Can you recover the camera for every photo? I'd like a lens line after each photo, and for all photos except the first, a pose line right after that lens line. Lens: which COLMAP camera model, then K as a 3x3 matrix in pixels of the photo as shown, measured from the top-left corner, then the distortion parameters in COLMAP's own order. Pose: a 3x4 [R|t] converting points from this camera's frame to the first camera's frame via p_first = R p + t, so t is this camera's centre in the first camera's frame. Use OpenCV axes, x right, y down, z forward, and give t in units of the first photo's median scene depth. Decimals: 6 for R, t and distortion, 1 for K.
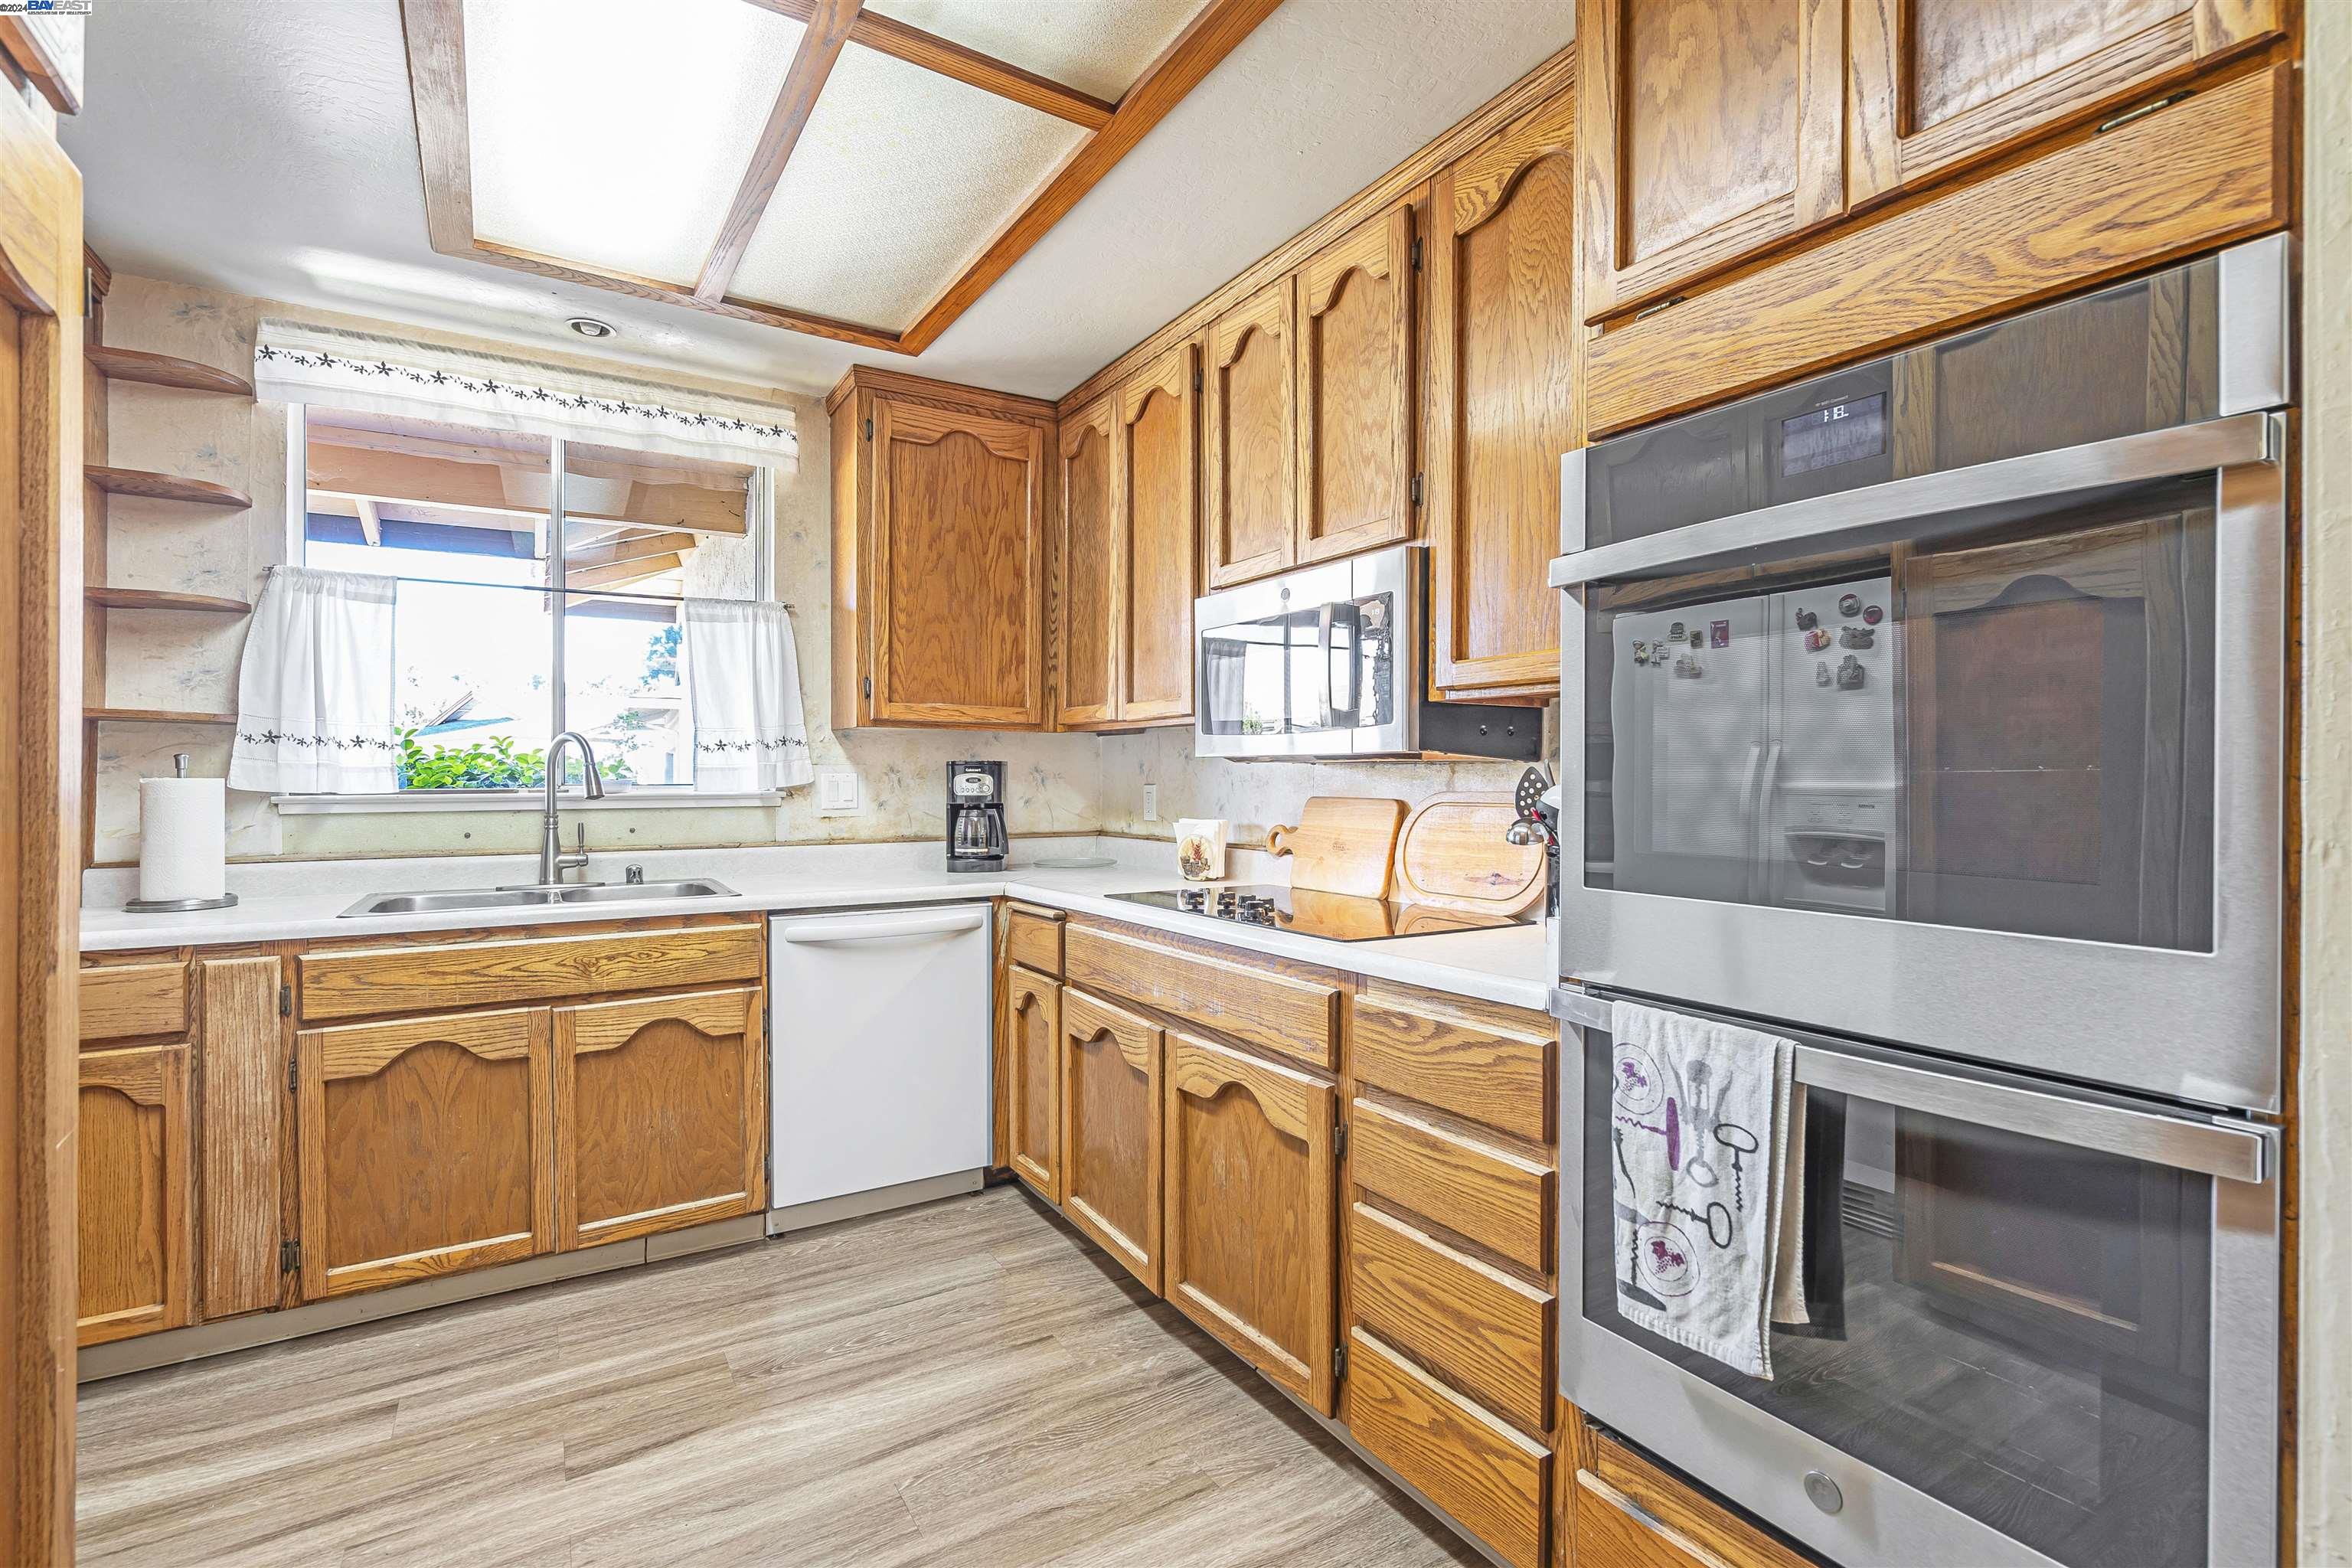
lens RADIAL K [[1086.9, 0, 1164.2], [0, 1086.9, 775.6], [0, 0, 1]] dist [0.000946, 0.001080]
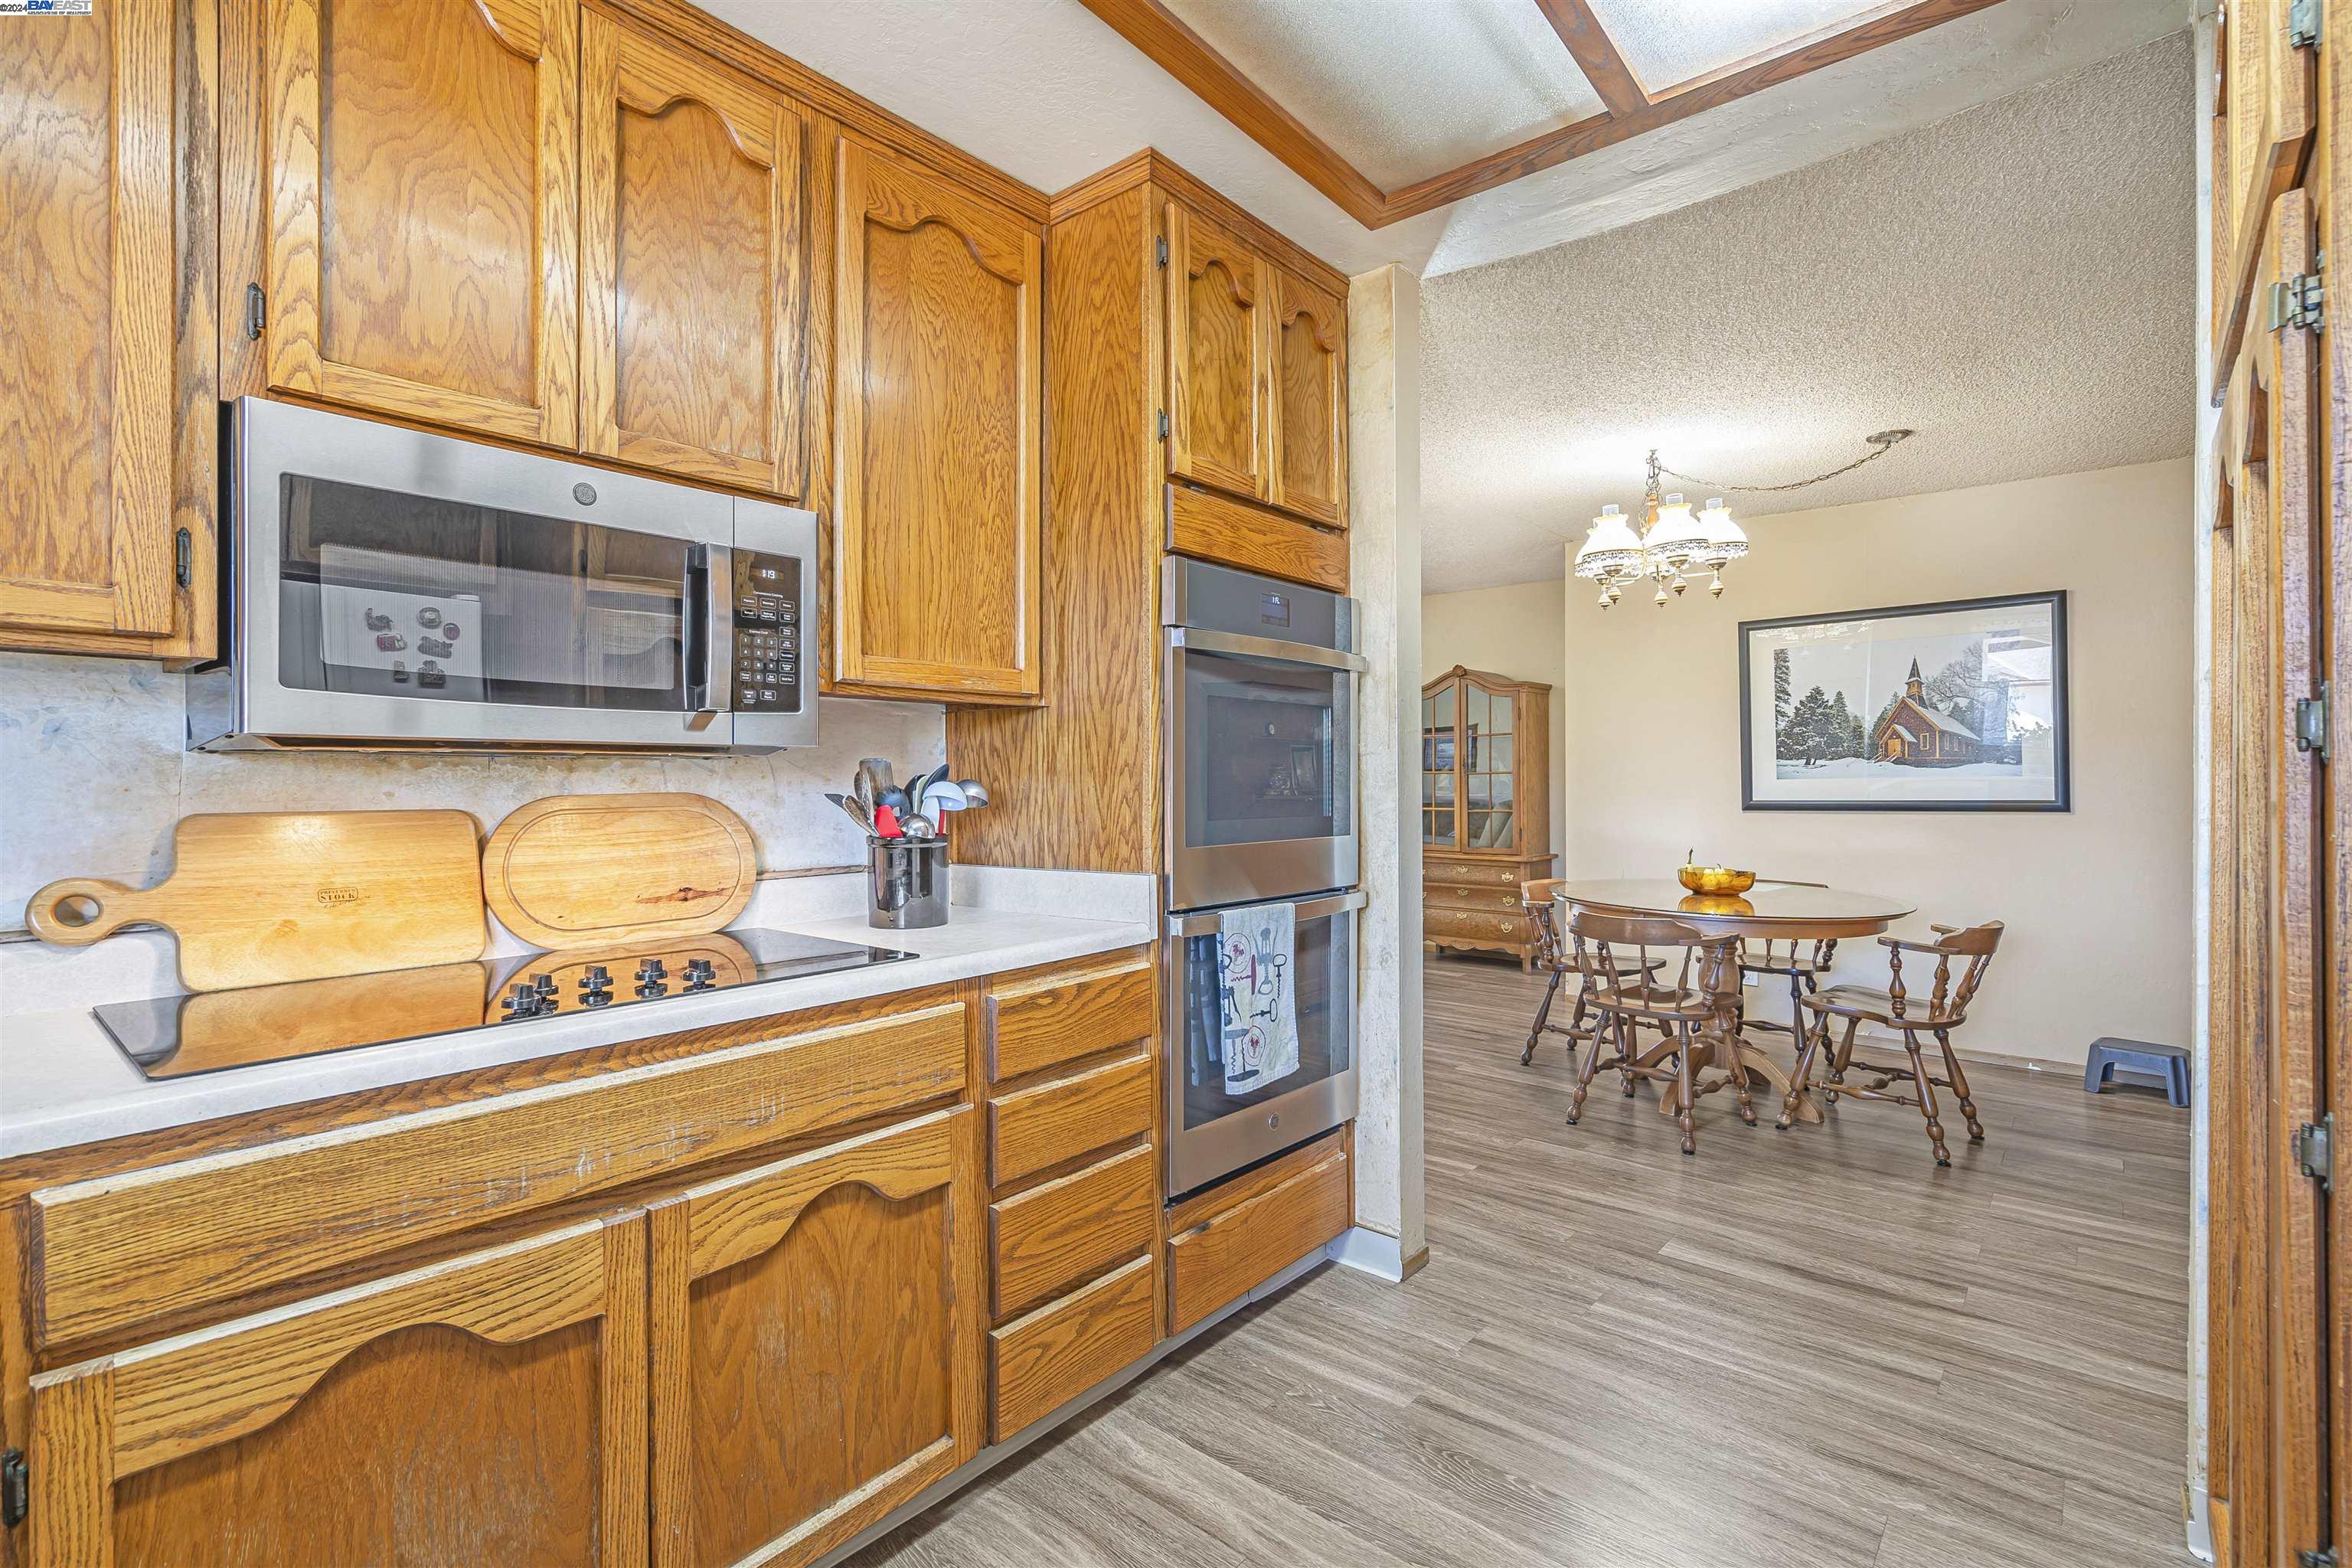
lens RADIAL K [[1086.9, 0, 1181.5], [0, 1086.9, 775.9], [0, 0, 1]] dist [0.000946, 0.001080]
pose [[-0.322636, 0.001403, 0.946522, -0.537439], [0.000135, 0.999999, -0.001436, 0.002236], [-0.946523, -0.000335, -0.322636, 0.764517]]
